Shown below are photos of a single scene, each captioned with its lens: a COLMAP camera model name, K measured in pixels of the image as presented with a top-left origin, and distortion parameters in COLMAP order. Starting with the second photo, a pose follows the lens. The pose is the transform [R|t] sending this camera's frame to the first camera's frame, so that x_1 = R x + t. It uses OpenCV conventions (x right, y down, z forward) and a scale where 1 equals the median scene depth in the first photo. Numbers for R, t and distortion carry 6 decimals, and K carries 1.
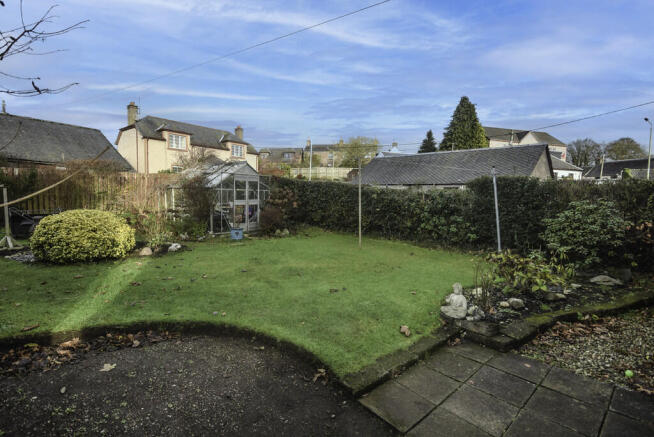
lens RADIAL K [[319.5, 0, 327.0], [0, 319.5, 218.5], [0, 0, 1]] dist [0.000730, -0.002193]
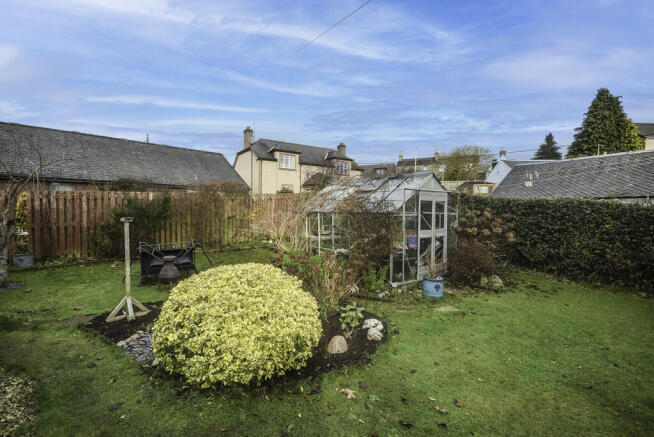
lens RADIAL K [[319.5, 0, 327.0], [0, 319.5, 218.5], [0, 0, 1]] dist [0.000730, -0.002193]
pose [[0.960550, -0.009386, -0.277949, -0.074274], [-0.004480, 0.998778, -0.049209, -0.012743], [0.278071, 0.048513, 0.959335, 0.082664]]
